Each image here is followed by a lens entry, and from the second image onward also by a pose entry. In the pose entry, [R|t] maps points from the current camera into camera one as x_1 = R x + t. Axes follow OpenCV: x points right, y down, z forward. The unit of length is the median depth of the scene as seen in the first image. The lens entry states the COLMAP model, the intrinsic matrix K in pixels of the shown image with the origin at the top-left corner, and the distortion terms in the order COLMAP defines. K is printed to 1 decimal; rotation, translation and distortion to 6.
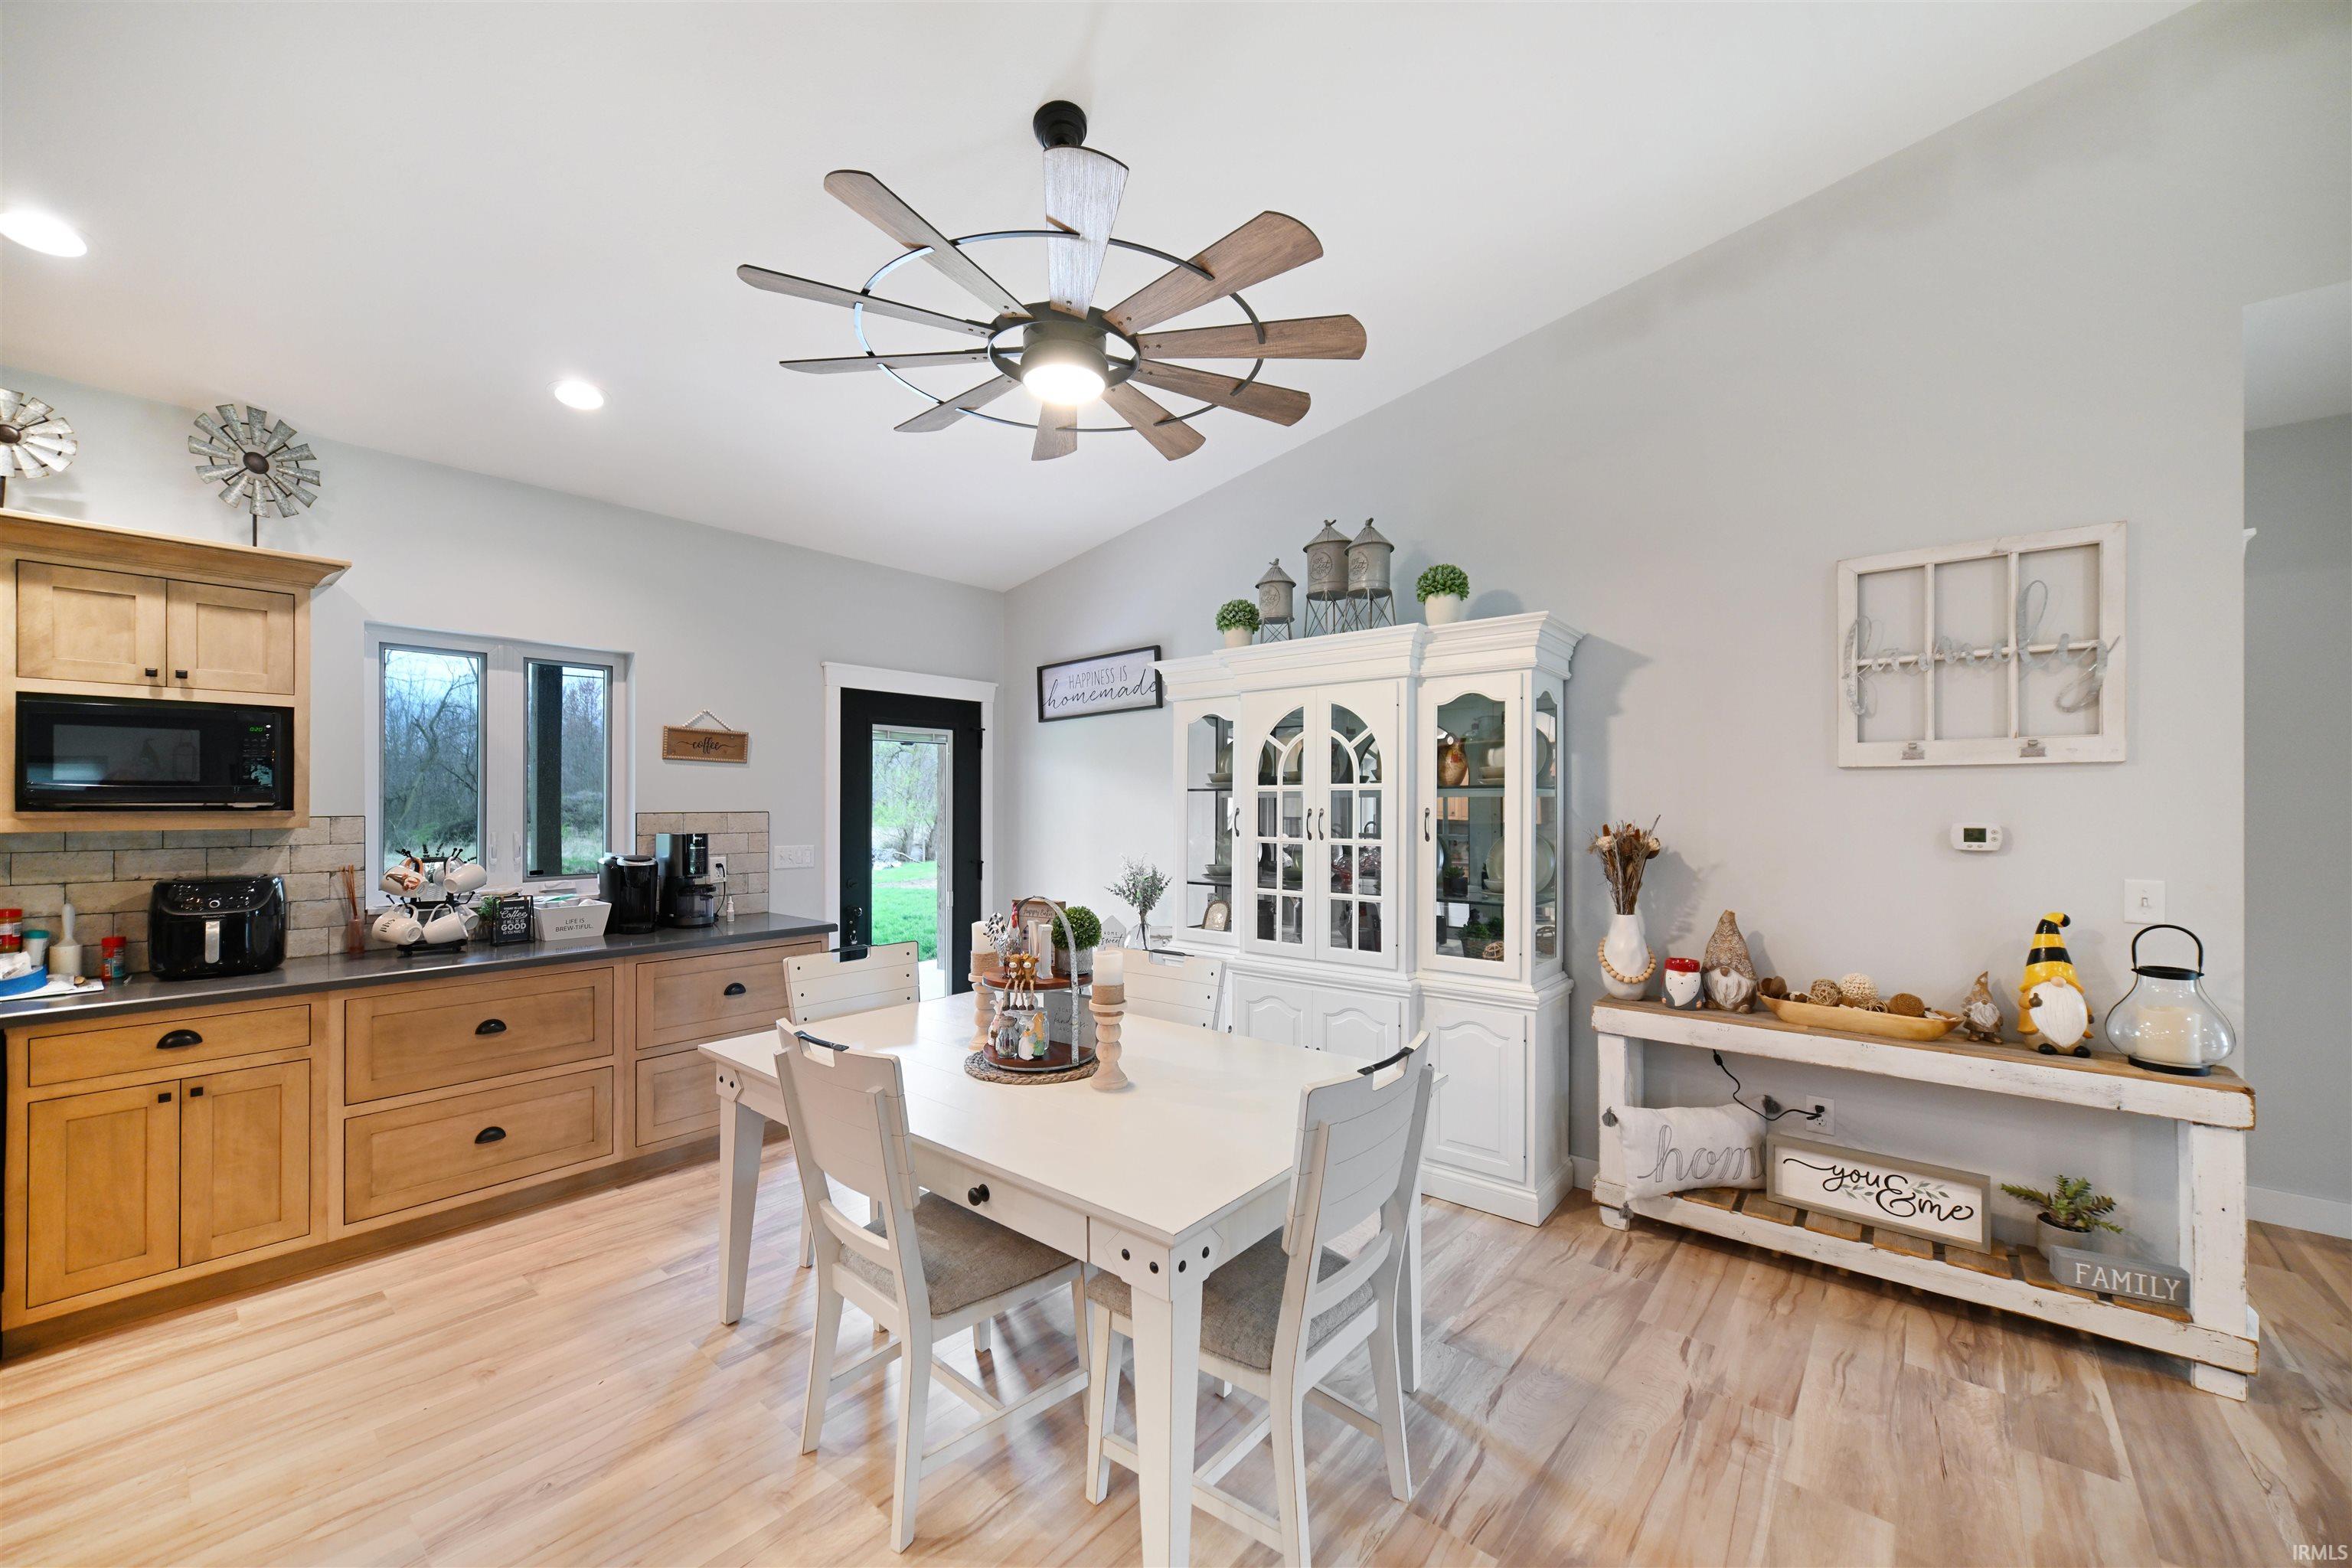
lens RADIAL K [[906.0, 0, 1159.6], [0, 906.0, 808.0], [0, 0, 1]] dist [0.000944, -0.000005]
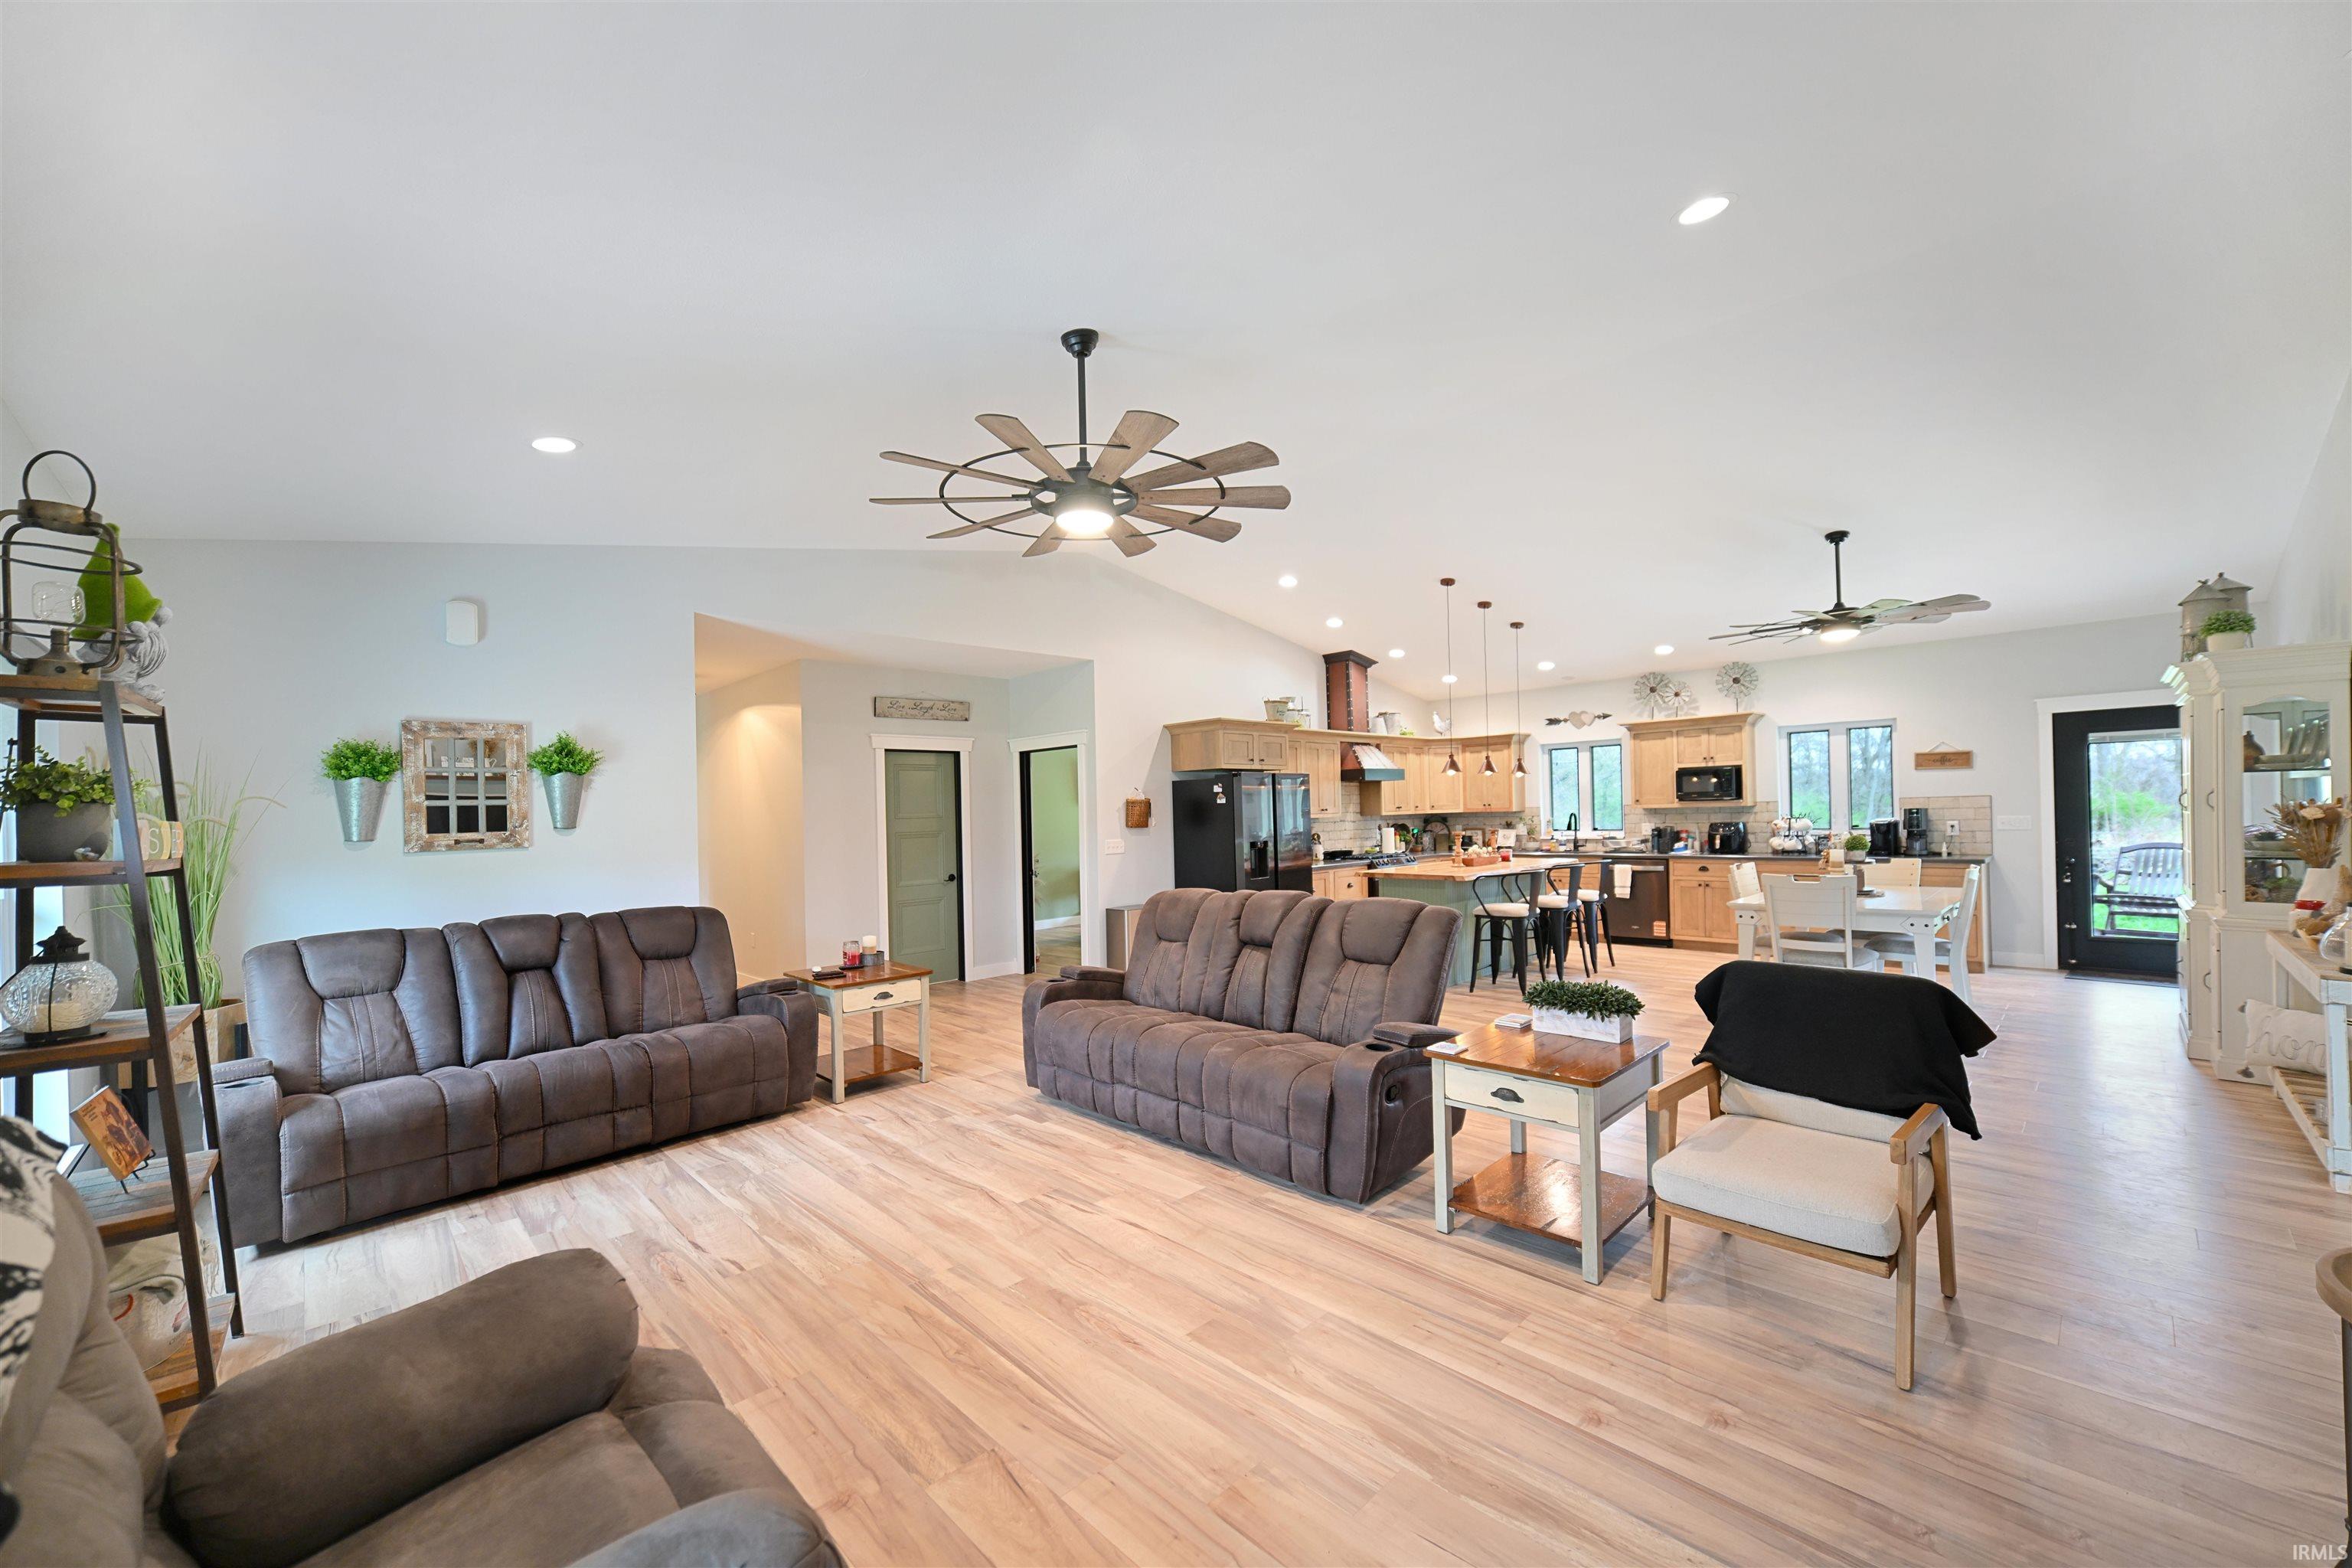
lens RADIAL K [[900.7, 0, 1176.7], [0, 900.7, 814.0], [0, 0, 1]] dist [-0.000288, 0.004292]
pose [[-0.099392, 0.004519, -0.995038, 2.155506], [0.022600, 0.999742, 0.002283, 0.000481], [0.994792, -0.022260, -0.099469, -0.536364]]
